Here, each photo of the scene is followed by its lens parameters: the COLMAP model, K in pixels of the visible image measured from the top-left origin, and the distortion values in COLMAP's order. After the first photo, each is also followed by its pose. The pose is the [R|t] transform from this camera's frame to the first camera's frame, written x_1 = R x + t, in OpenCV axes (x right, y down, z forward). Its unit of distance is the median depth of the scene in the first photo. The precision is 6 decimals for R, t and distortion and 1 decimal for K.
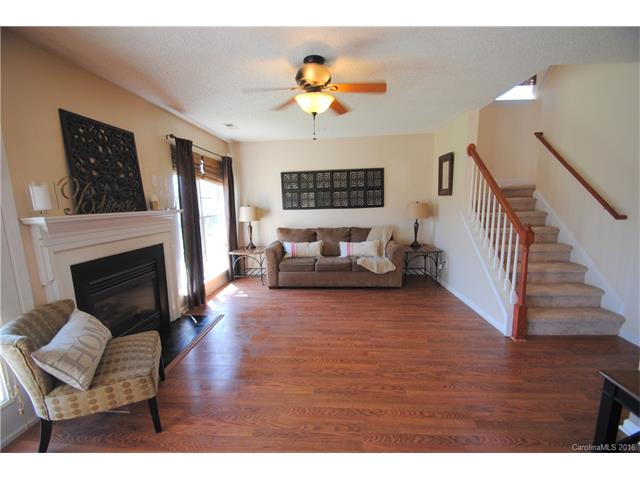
lens RADIAL K [[277.9, 0, 318.1], [0, 277.9, 242.9], [0, 0, 1]] dist [0.001034, -0.000107]
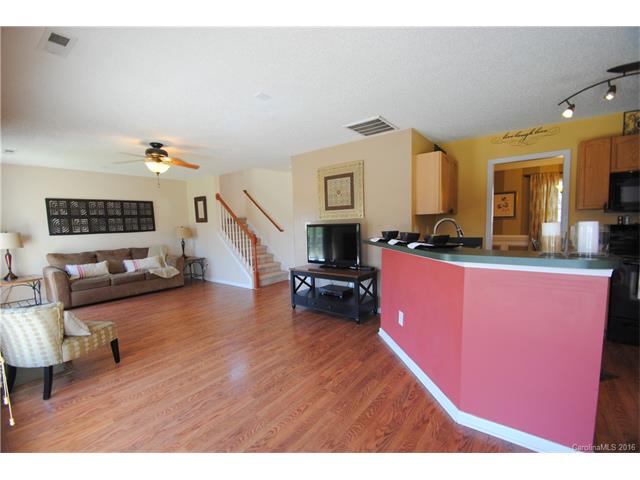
lens RADIAL K [[277.9, 0, 318.1], [0, 277.9, 242.9], [0, 0, 1]] dist [0.001034, -0.000107]
pose [[0.540726, -0.053426, 0.839501, -0.464859], [0.141415, 0.989551, -0.028110, 0.072952], [-0.829227, 0.133918, 0.542631, -0.340636]]
